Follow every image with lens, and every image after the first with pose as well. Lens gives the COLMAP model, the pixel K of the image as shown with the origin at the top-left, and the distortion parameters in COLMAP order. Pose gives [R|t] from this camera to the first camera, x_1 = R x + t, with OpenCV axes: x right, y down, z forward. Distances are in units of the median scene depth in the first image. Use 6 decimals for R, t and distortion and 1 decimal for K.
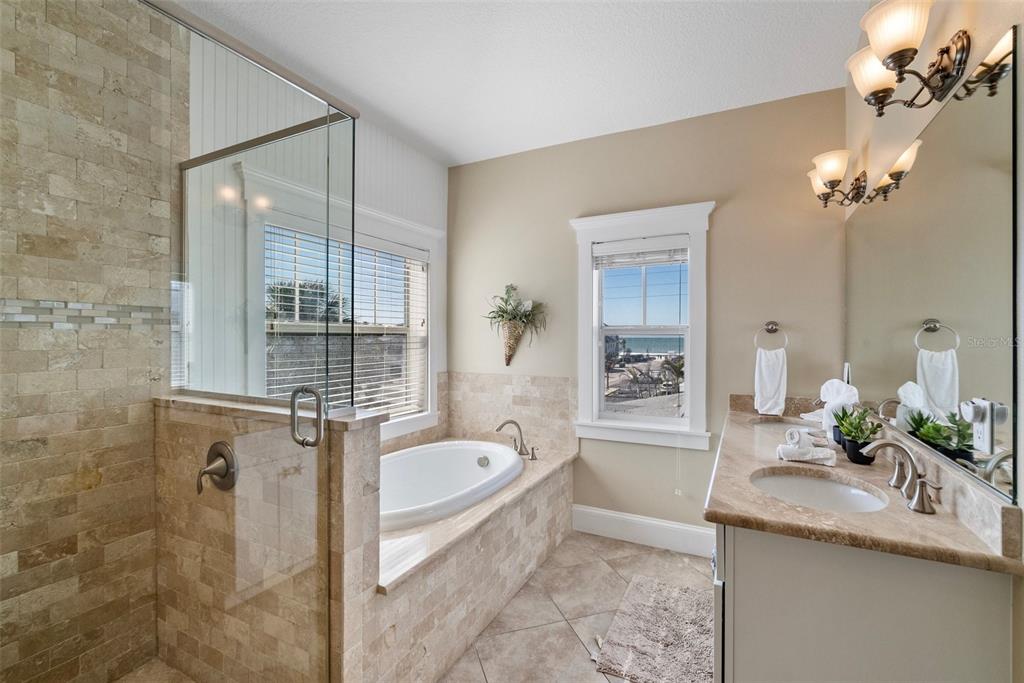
lens RADIAL K [[453.9, 0, 508.8], [0, 453.9, 335.4], [0, 0, 1]] dist [-0.012570, -0.000115]
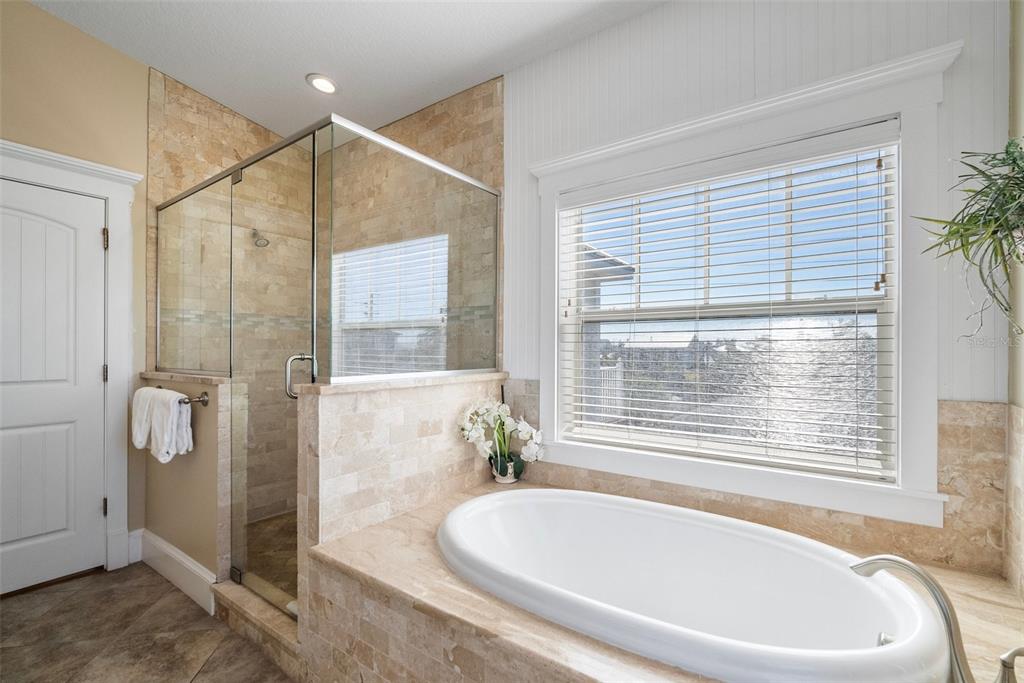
lens RADIAL K [[453.9, 0, 508.8], [0, 453.9, 335.4], [0, 0, 1]] dist [-0.012570, -0.000115]
pose [[-0.133319, -0.026023, -0.990731, 0.520623], [0.000556, 0.999653, -0.026333, 0.058262], [0.991073, -0.004061, -0.133259, 1.146440]]
